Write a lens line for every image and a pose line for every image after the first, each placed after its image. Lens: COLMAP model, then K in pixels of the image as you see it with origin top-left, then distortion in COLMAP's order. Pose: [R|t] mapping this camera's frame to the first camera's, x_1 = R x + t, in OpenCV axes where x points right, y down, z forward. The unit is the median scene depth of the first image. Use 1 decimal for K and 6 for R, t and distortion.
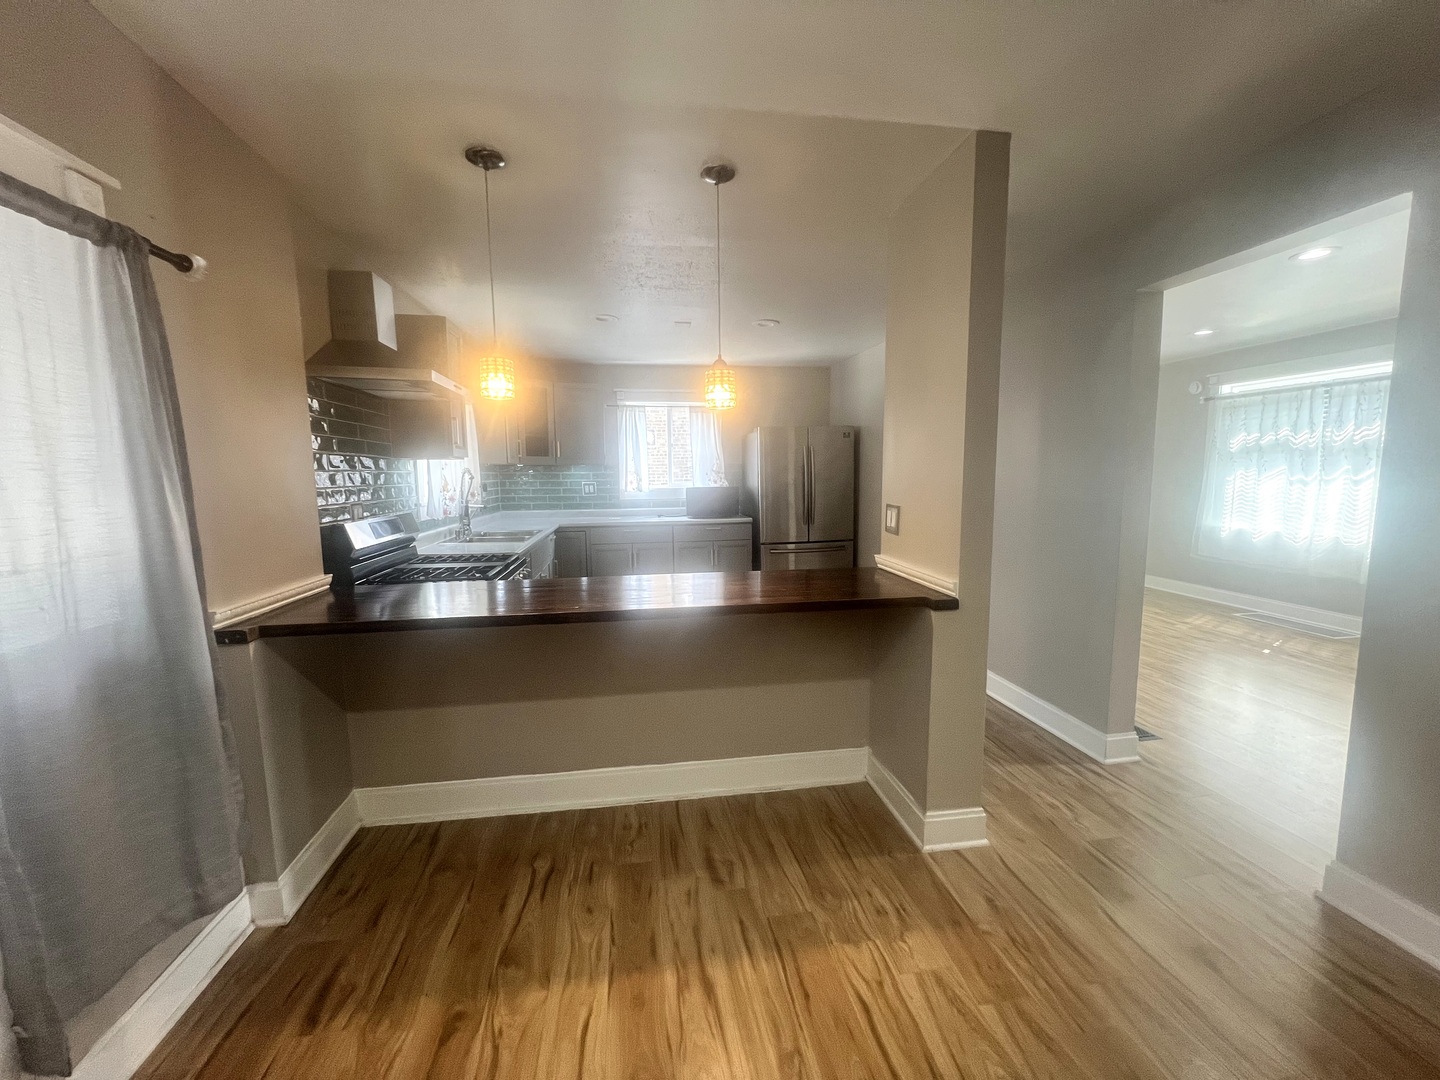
lens RADIAL K [[579.3, 0, 715.3], [0, 579.3, 545.7], [0, 0, 1]] dist [-0.000633, 0.000397]
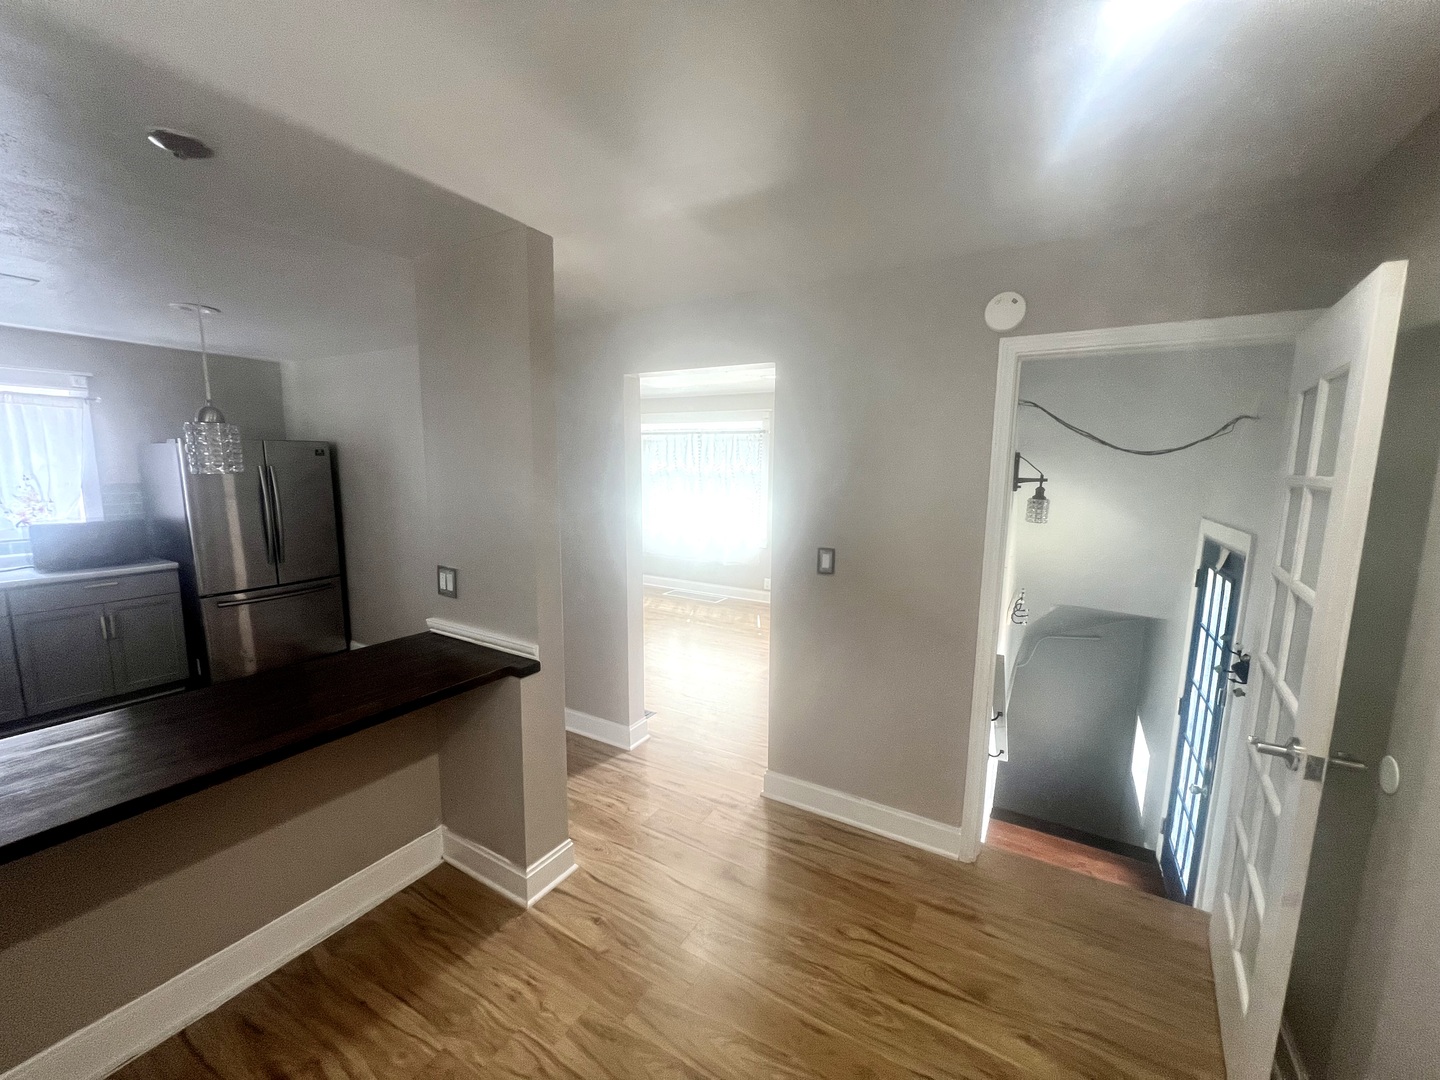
lens RADIAL K [[579.3, 0, 717.9], [0, 579.3, 545.4], [0, 0, 1]] dist [-0.000633, 0.000397]
pose [[0.633749, -0.088665, 0.768440, -0.146603], [0.076691, 0.995717, 0.051640, -0.128360], [-0.769727, 0.026205, 0.637835, 0.055352]]
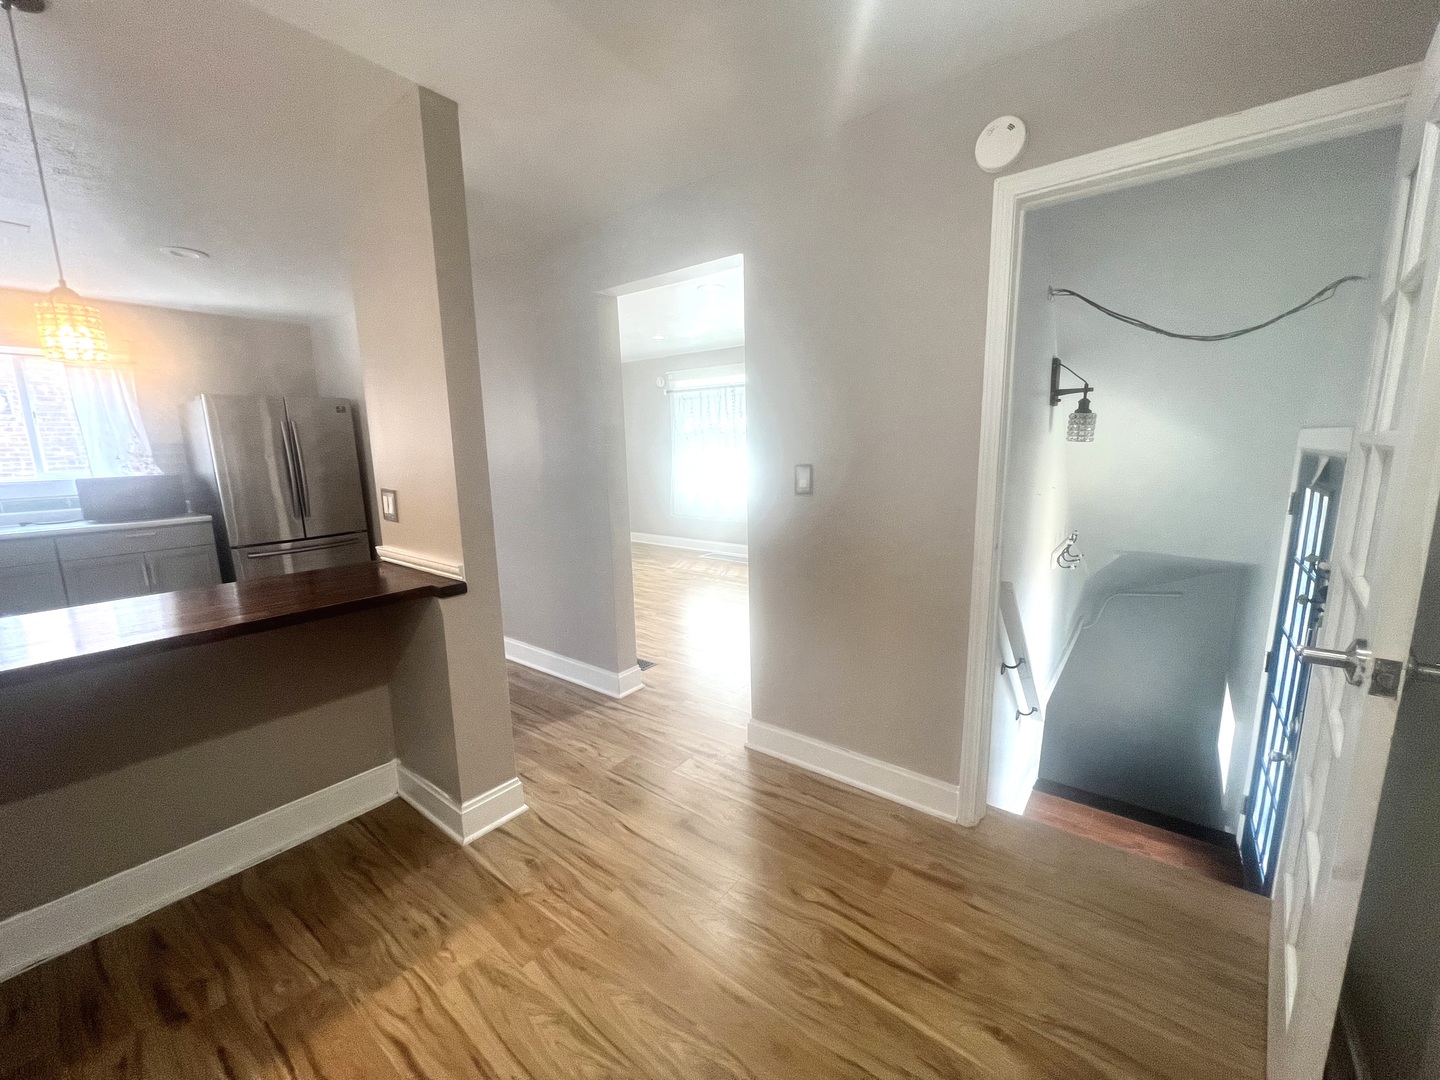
lens RADIAL K [[579.3, 0, 717.2], [0, 579.3, 544.2], [0, 0, 1]] dist [-0.000633, 0.000397]
pose [[0.726323, -0.119570, 0.676874, 0.063154], [0.097109, 0.992726, 0.071163, 0.000095], [-0.680459, 0.014043, 0.732651, -0.005338]]
